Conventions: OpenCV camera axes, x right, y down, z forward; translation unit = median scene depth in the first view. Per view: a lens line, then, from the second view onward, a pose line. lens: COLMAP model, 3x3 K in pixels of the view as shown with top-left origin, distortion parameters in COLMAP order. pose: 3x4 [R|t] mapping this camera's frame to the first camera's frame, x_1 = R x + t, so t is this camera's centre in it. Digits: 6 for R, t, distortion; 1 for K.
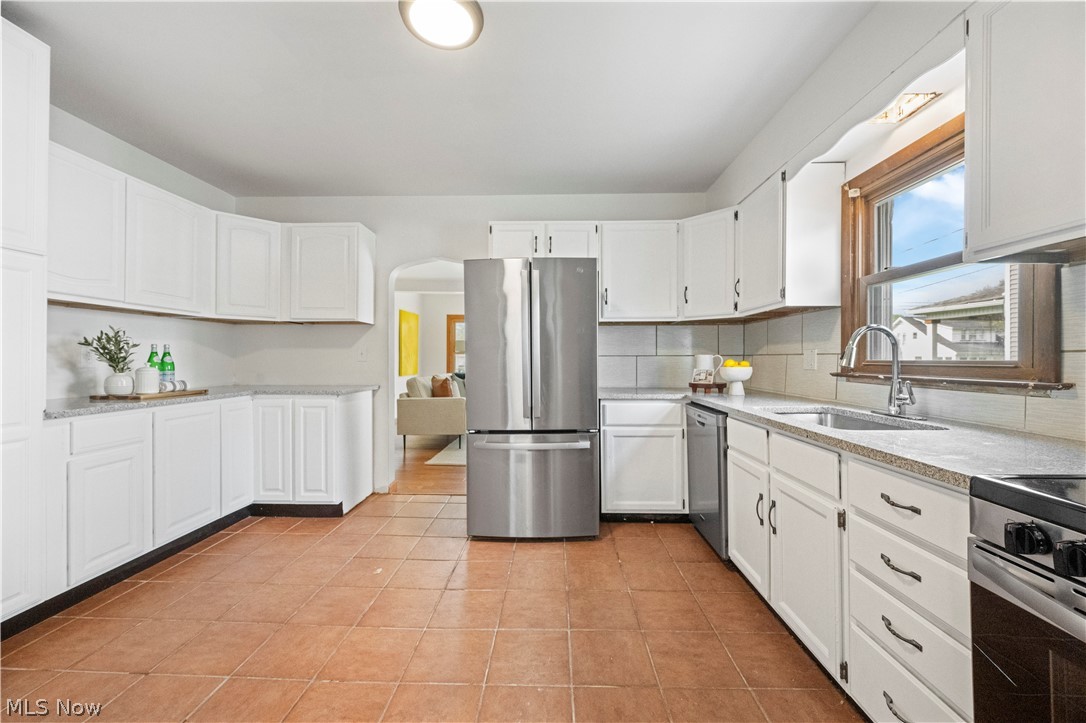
lens RADIAL K [[427.8, 0, 541.8], [0, 427.8, 354.2], [0, 0, 1]] dist [-0.002325, -0.000141]
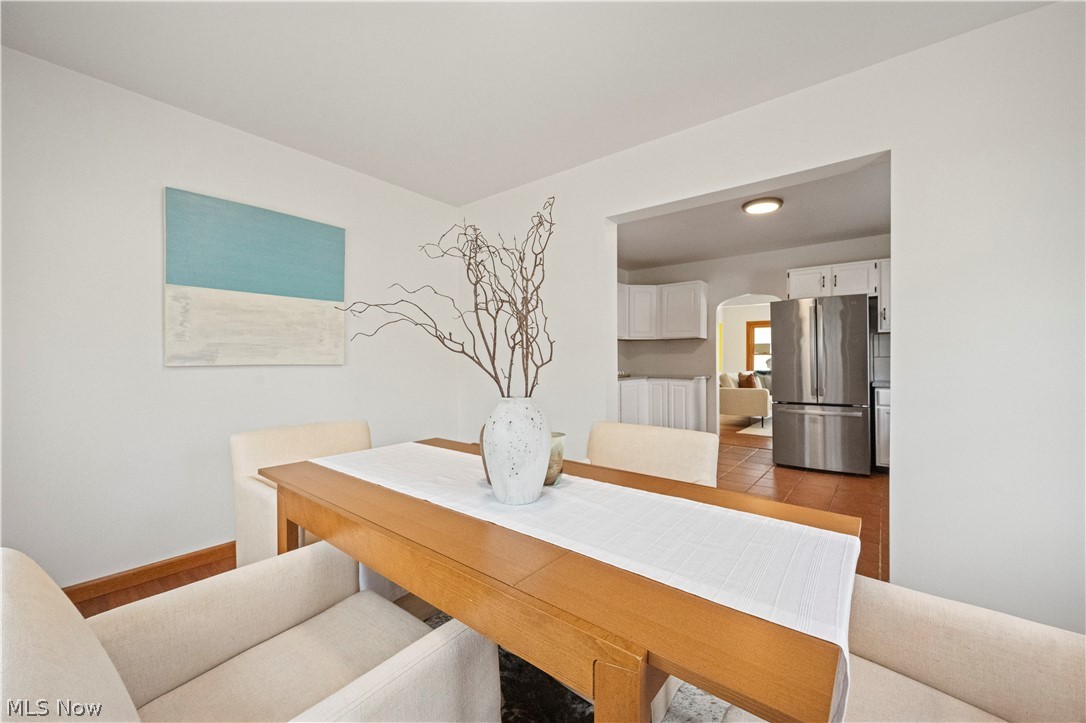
lens RADIAL K [[427.8, 0, 546.8], [0, 427.8, 358.6], [0, 0, 1]] dist [-0.002325, -0.000141]
pose [[0.807941, -0.003930, -0.589250, 0.106184], [0.008243, 0.999955, 0.004632, -0.009000], [0.589205, -0.008600, 0.807938, -0.961712]]
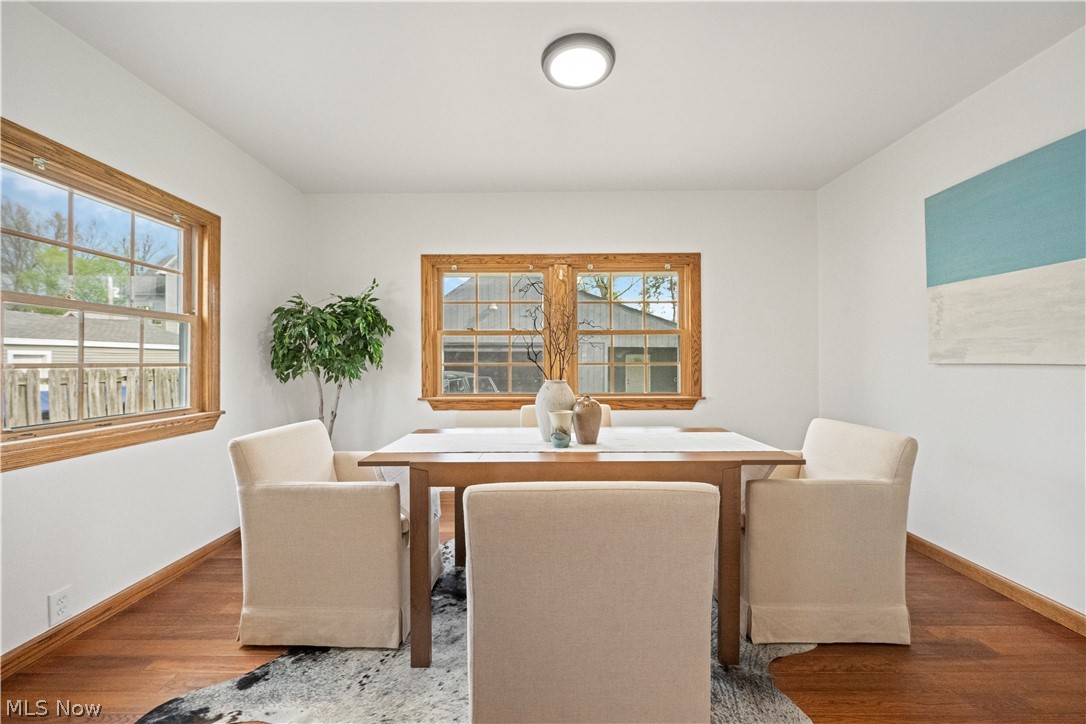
lens RADIAL K [[427.8, 0, 542.6], [0, 427.8, 358.7], [0, 0, 1]] dist [-0.002325, -0.000141]
pose [[-0.999366, -0.000790, -0.035607, -0.147687], [-0.000305, 0.999907, -0.013621, 0.006624], [0.035614, -0.013601, -0.999273, 0.198489]]
